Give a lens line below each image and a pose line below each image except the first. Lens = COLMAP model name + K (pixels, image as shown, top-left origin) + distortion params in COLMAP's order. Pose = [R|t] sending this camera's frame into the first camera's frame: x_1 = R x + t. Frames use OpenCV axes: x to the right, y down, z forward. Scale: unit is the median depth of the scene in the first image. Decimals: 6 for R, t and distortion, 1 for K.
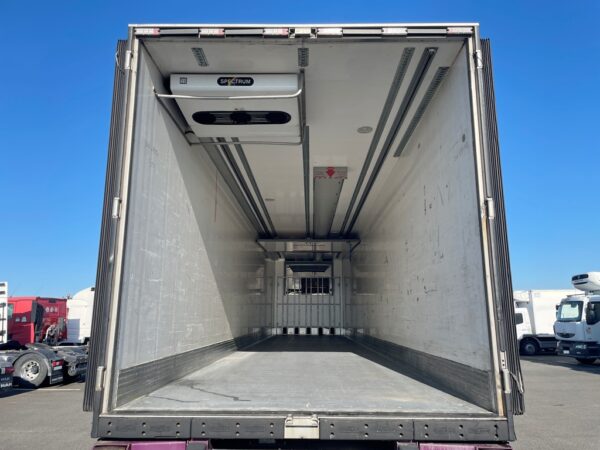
lens RADIAL K [[459.4, 0, 304.1], [0, 459.4, 221.0], [0, 0, 1]] dist [0.094098, -0.126006]
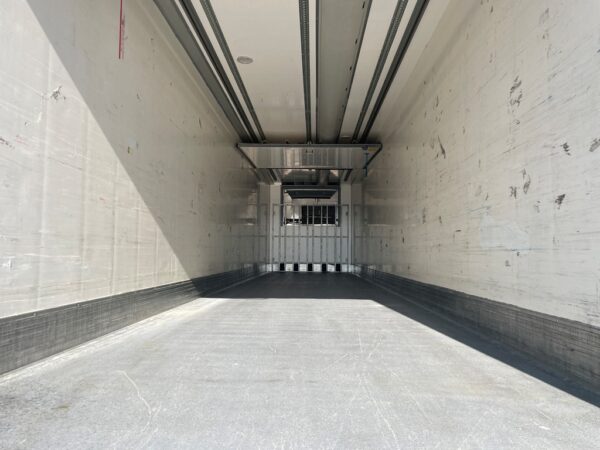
lens RADIAL K [[459.4, 0, 304.1], [0, 459.4, 221.0], [0, 0, 1]] dist [0.094098, -0.126006]
pose [[0.999959, 0.004644, -0.007766, 0.010696], [-0.003564, 0.991005, 0.133778, 0.089006], [0.008318, -0.133745, 0.990981, 0.384117]]
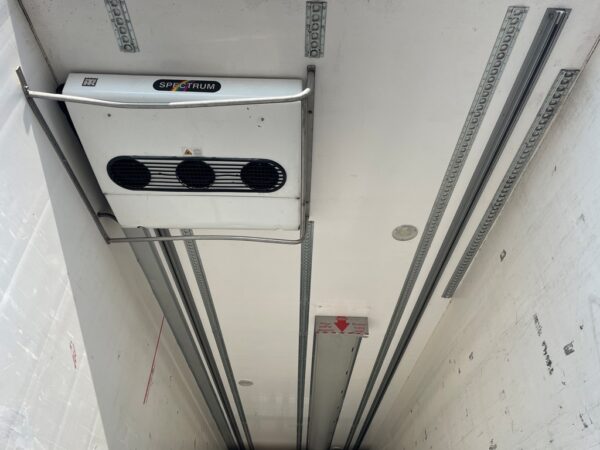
lens RADIAL K [[459.4, 0, 304.1], [0, 459.4, 221.0], [0, 0, 1]] dist [0.094098, -0.126006]
pose [[0.999432, 0.029293, 0.016645, -0.008331], [-0.019025, 0.898406, -0.438753, 0.039951], [-0.027806, 0.438188, 0.898453, 0.303410]]
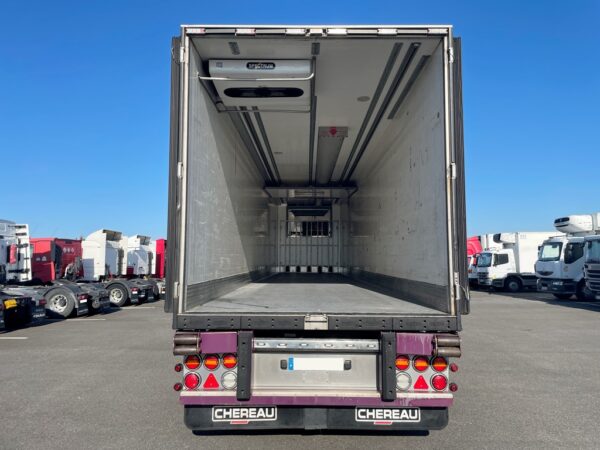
lens RADIAL K [[459.4, 0, 304.1], [0, 459.4, 221.0], [0, 0, 1]] dist [0.094098, -0.126006]
pose [[0.999977, 0.000649, 0.006718, -0.020467], [-0.001462, 0.992566, 0.121701, -0.019435], [-0.006589, -0.121708, 0.992544, -0.156520]]
